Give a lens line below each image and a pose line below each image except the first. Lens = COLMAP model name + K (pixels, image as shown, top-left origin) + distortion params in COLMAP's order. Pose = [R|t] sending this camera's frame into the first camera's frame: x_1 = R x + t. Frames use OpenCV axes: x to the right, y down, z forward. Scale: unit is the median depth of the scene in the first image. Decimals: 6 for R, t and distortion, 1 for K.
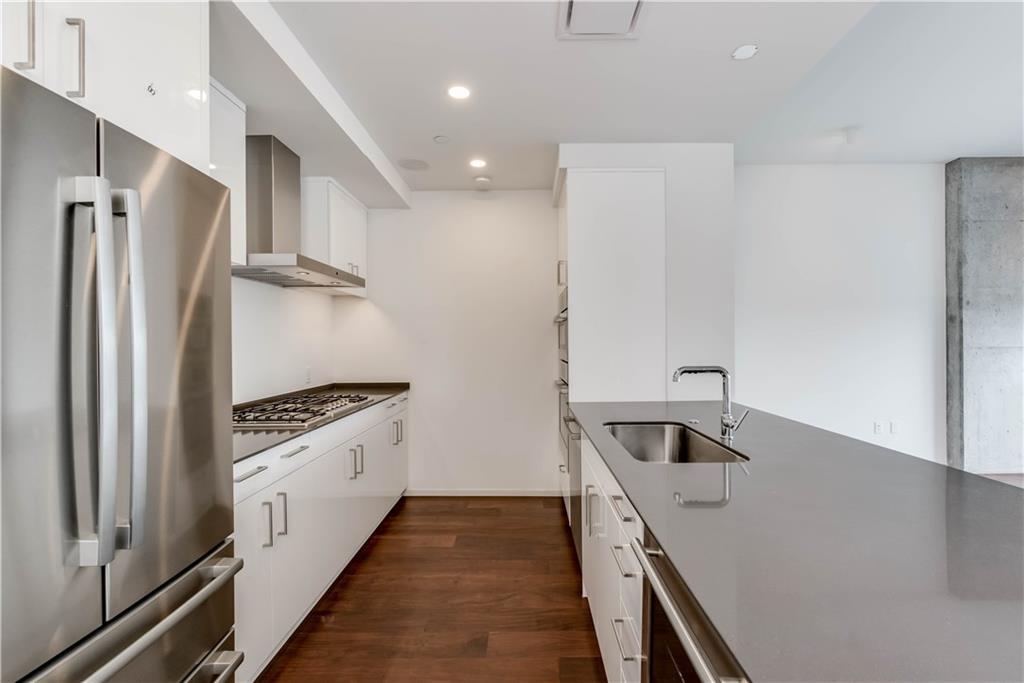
lens RADIAL K [[449.0, 0, 512.0], [0, 449.0, 341.5], [0, 0, 1]] dist [-0.001774, -0.000534]
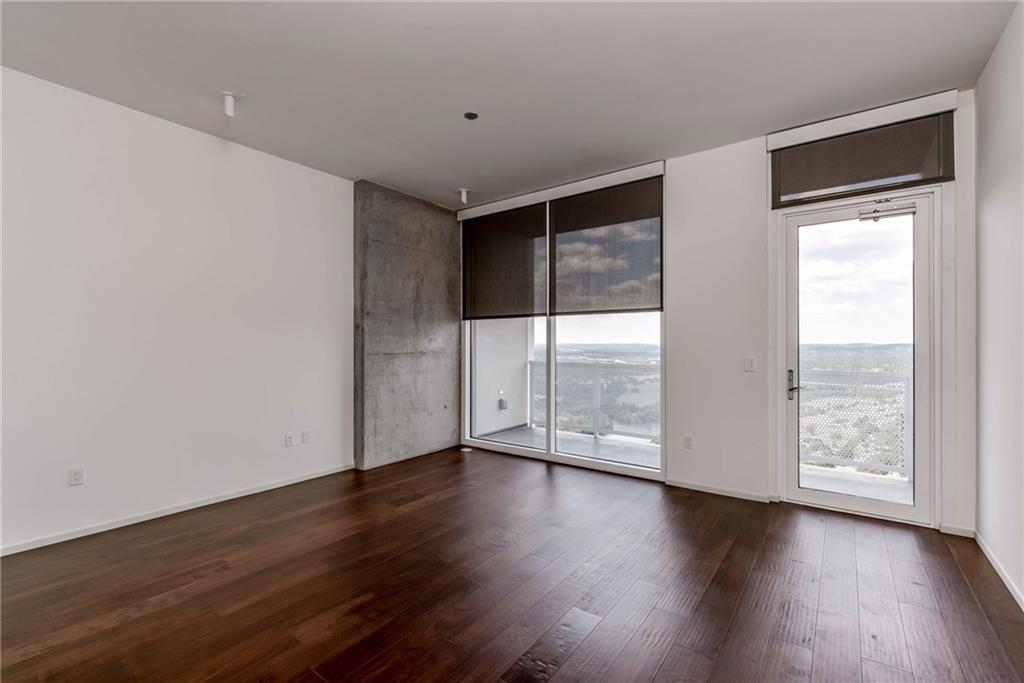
lens RADIAL K [[452.5, 0, 504.8], [0, 452.5, 344.2], [0, 0, 1]] dist [0.002657, 0.000087]
pose [[0.606250, 0.006434, 0.795248, 0.410943], [-0.002950, 0.999979, -0.005841, -0.006465], [-0.795268, 0.001195, 0.606256, 0.073185]]
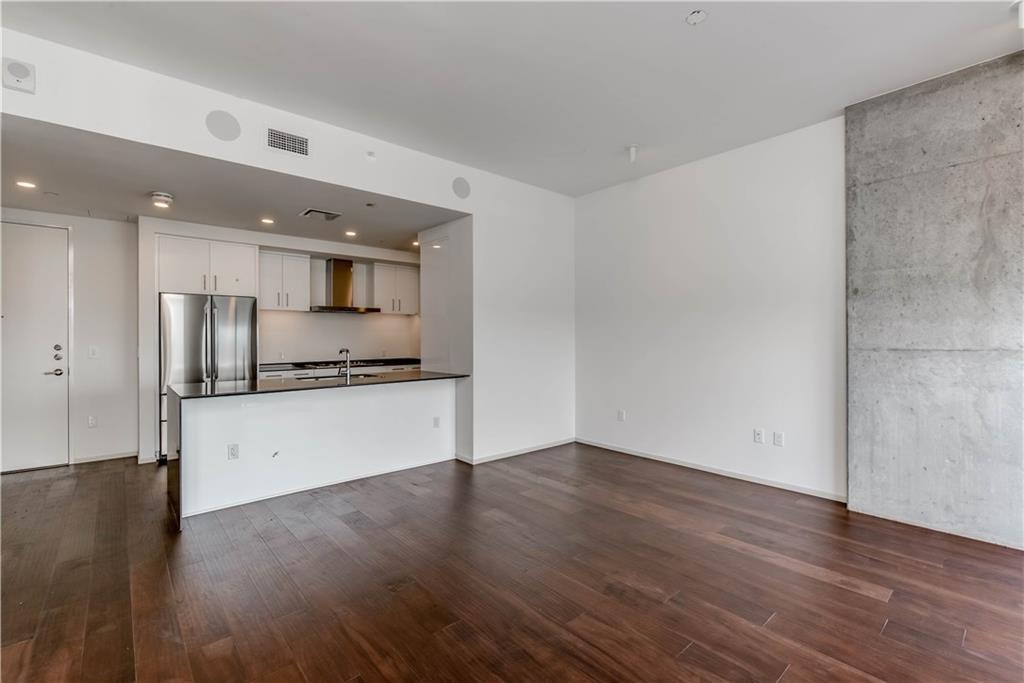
lens RADIAL K [[449.0, 0, 512.0], [0, 449.0, 341.5], [0, 0, 1]] dist [-0.001774, -0.000534]
pose [[0.656007, 0.010807, -0.754677, 1.471999], [-0.002224, 0.999921, 0.012385, -0.009613], [0.754751, -0.006446, 0.655980, 0.048759]]
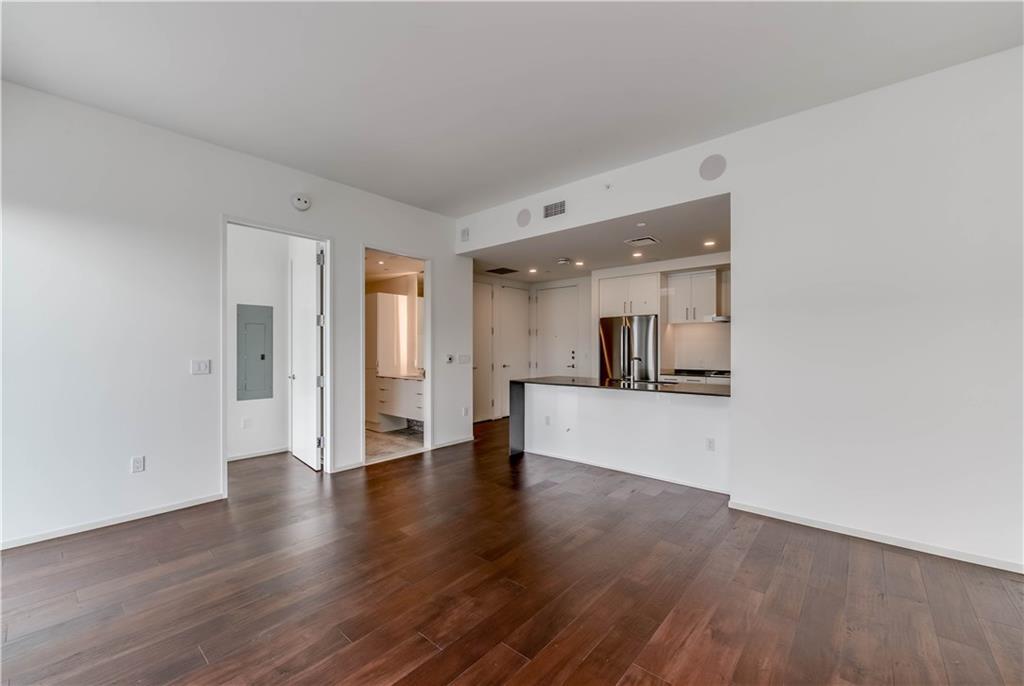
lens RADIAL K [[409.7, 0, 506.9], [0, 409.7, 348.3], [0, 0, 1]] dist [0.000042, -0.000042]
pose [[-0.657601, 0.006766, -0.753336, 1.465821], [0.001455, 0.999969, 0.007712, -0.010755], [0.753365, 0.003976, -0.657591, 1.062333]]
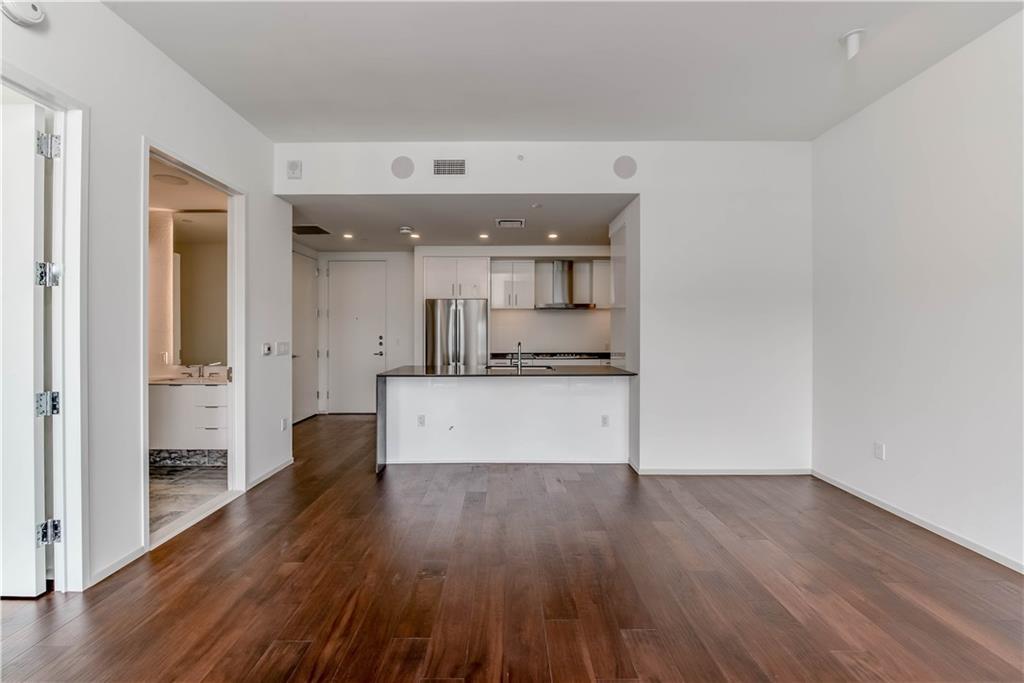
lens RADIAL K [[410.4, 0, 506.1], [0, 410.4, 334.1], [0, 0, 1]] dist [-0.003556, -0.000417]
pose [[-0.001586, 0.009928, -0.999949, 1.477995], [-0.002490, 0.999948, 0.009932, -0.008678], [0.999996, 0.002505, -0.001561, 0.478758]]
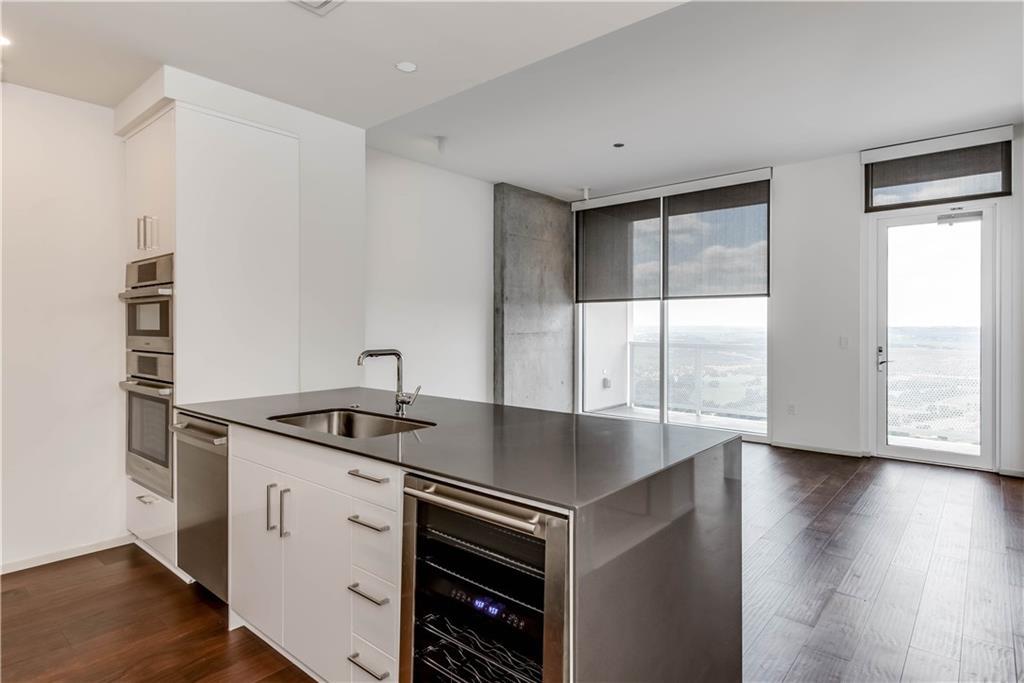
lens RADIAL K [[559.4, 0, 523.5], [0, 559.4, 327.2], [0, 0, 1]] dist [0.017739, -0.000392]
pose [[0.642584, 0.006331, 0.766189, -0.198705], [-0.004689, 0.999980, -0.004330, 0.002461], [-0.766201, -0.000810, 0.642600, -0.064976]]
